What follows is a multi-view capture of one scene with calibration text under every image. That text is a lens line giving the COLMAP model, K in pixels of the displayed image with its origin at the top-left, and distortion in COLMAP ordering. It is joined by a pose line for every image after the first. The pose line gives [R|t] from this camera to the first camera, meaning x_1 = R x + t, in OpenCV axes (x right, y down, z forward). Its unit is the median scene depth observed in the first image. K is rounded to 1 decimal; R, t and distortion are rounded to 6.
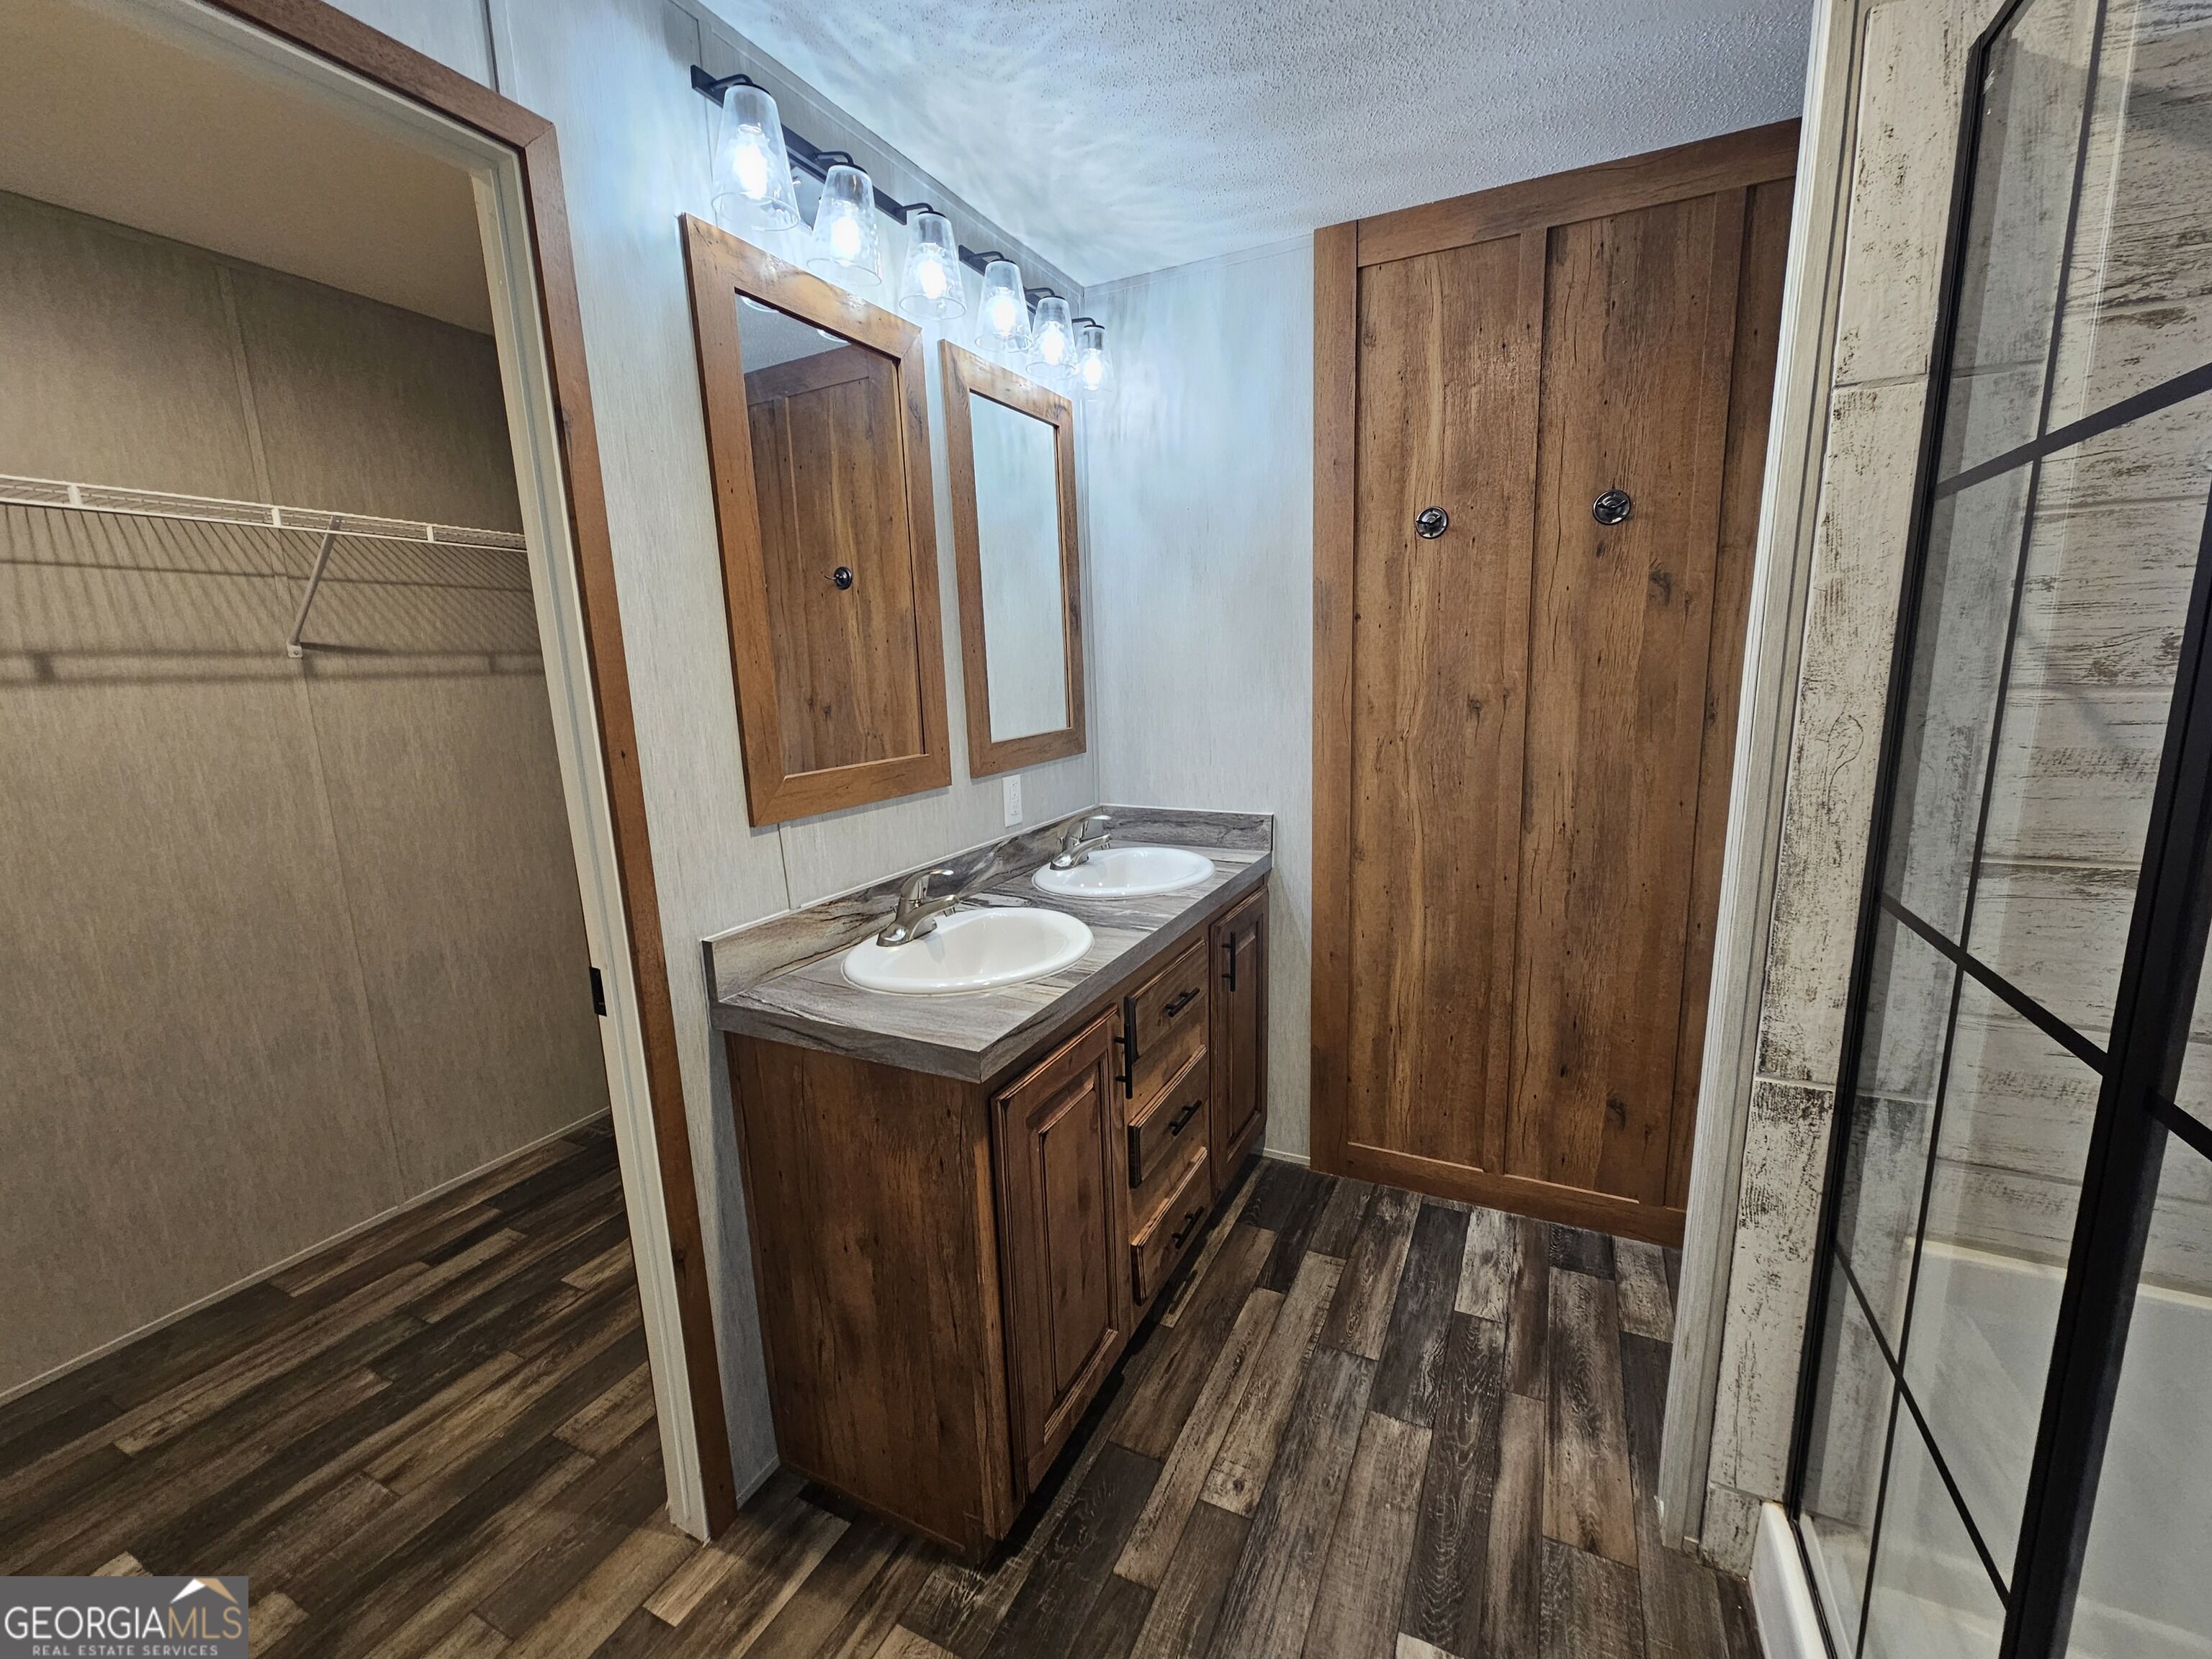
lens RADIAL K [[904.1, 0, 1114.9], [0, 904.1, 840.7], [0, 0, 1]] dist [-0.002031, 0.000563]
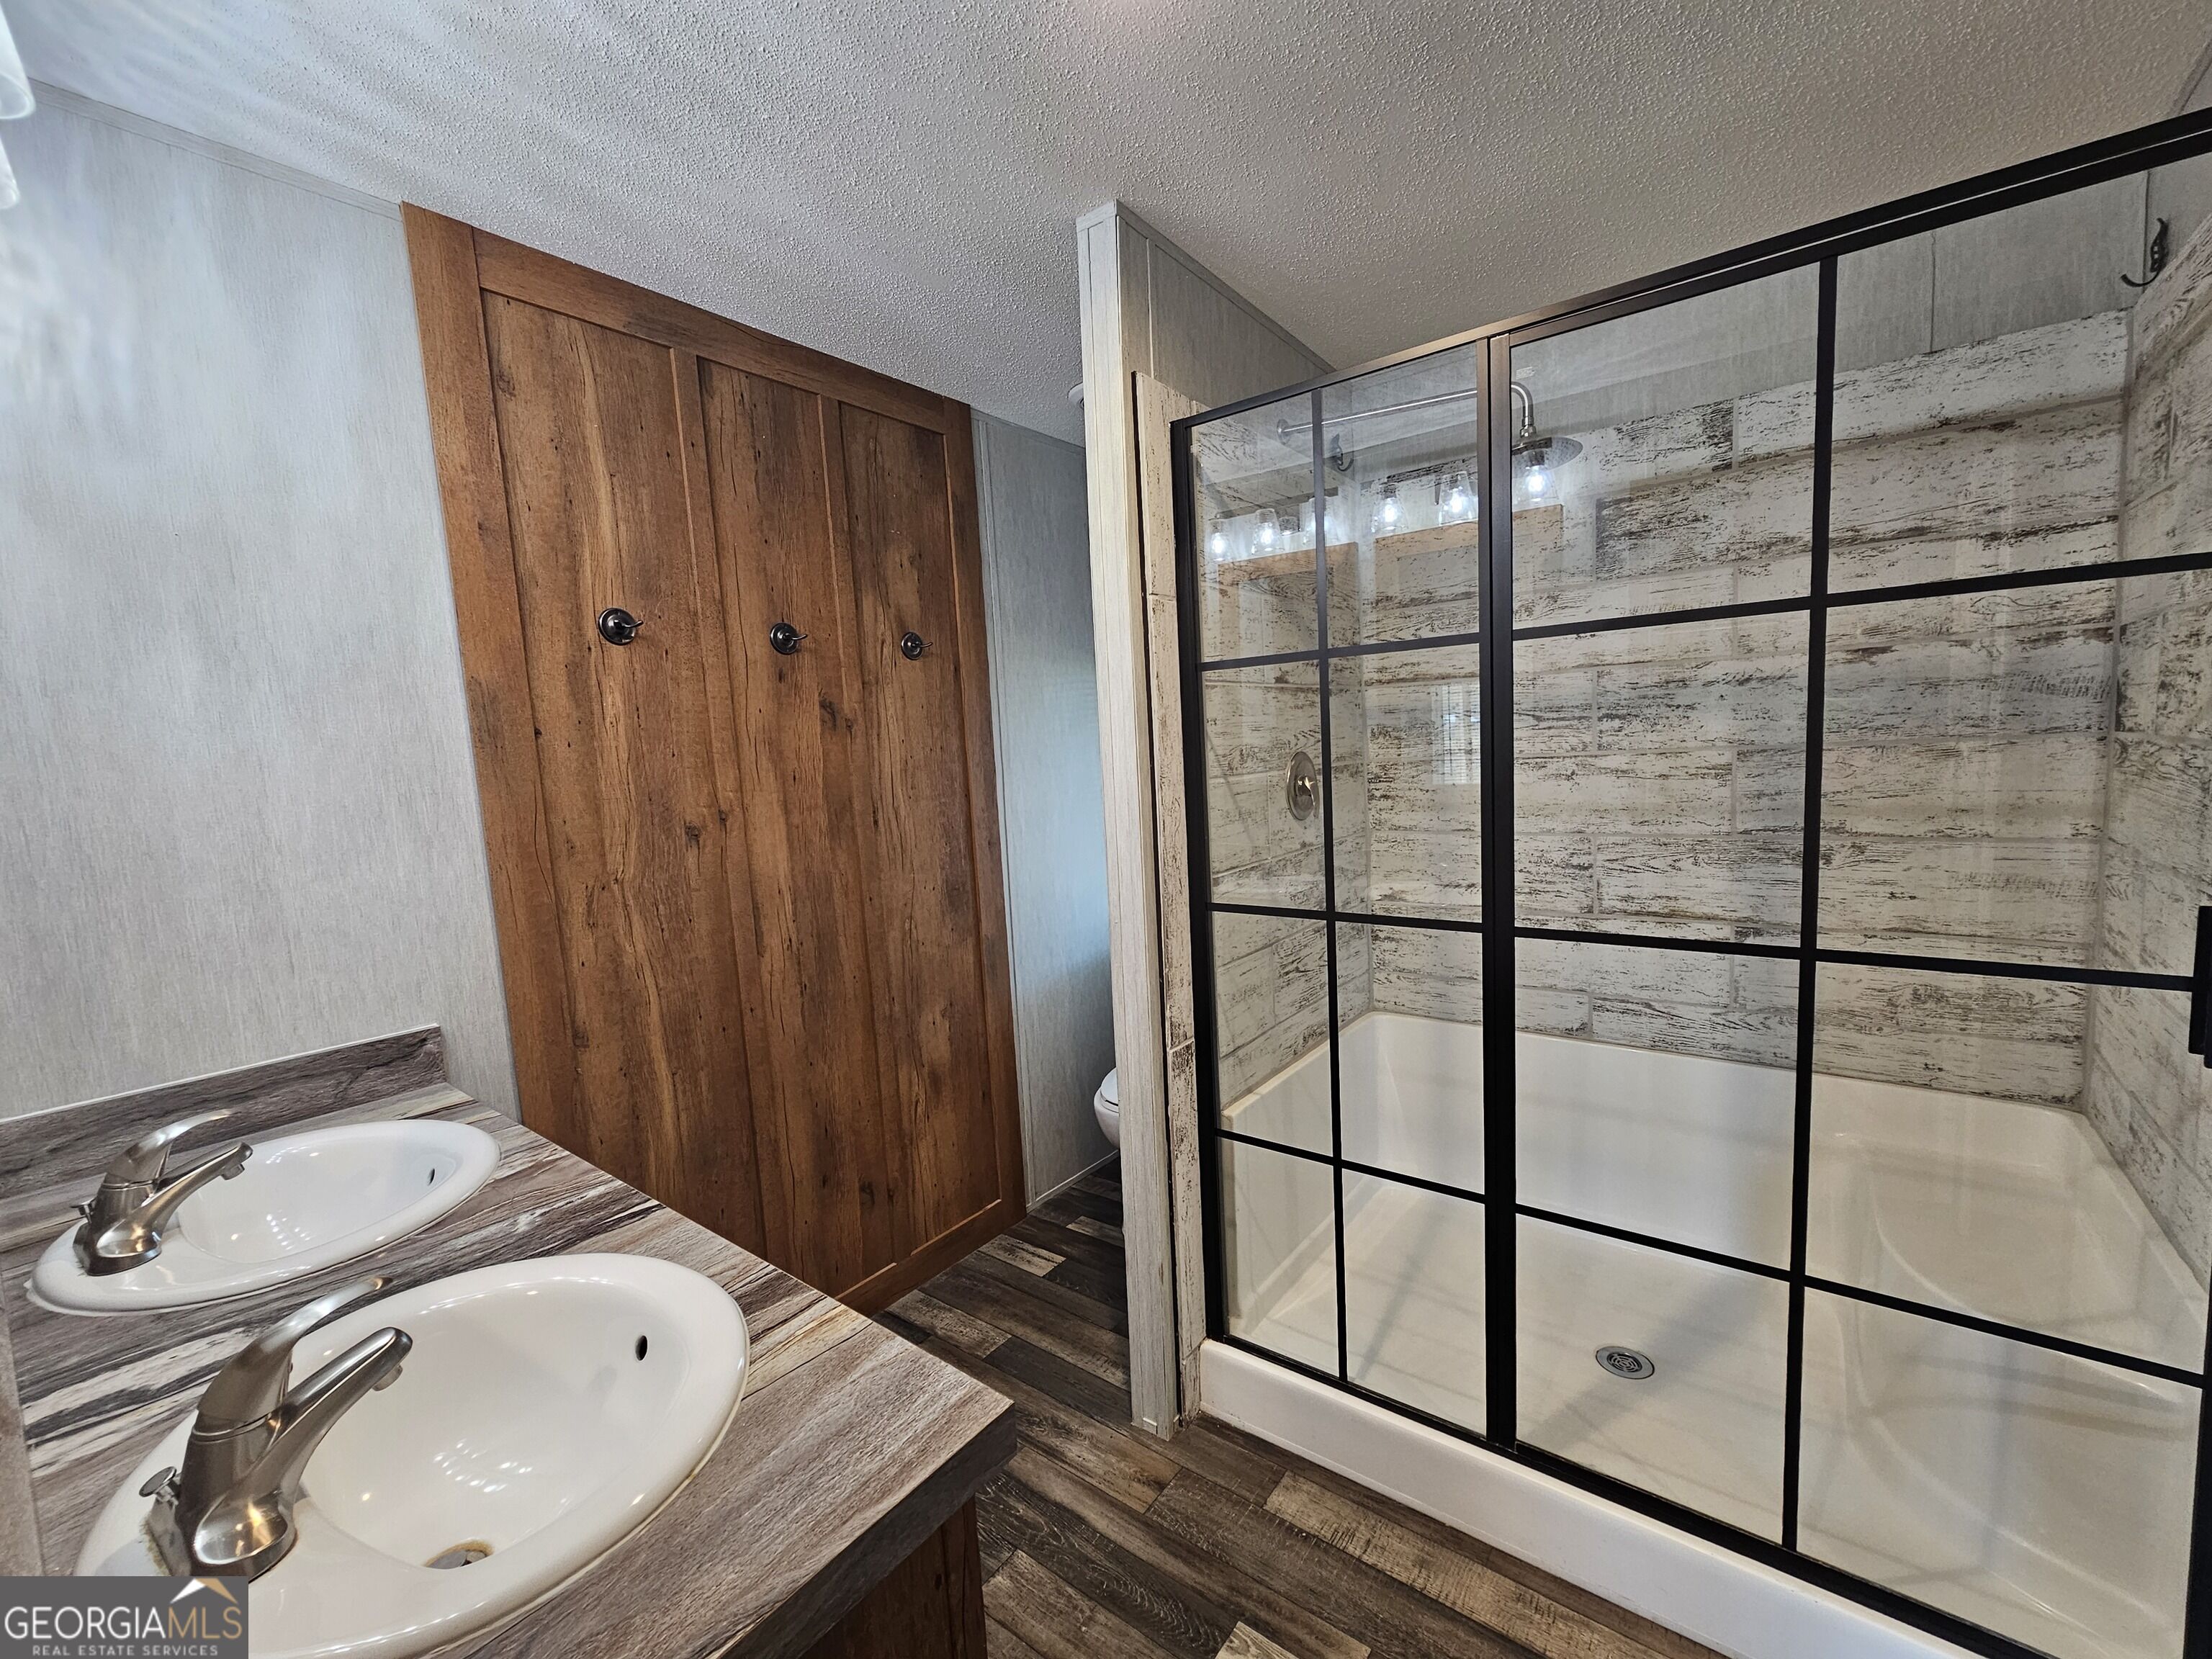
lens RADIAL K [[904.1, 0, 1114.9], [0, 904.1, 840.7], [0, 0, 1]] dist [-0.002031, 0.000563]
pose [[0.204573, -0.088214, 0.974868, -0.408488], [0.228995, 0.972607, 0.039956, -0.084359], [-0.951689, 0.215066, 0.219169, 0.419969]]
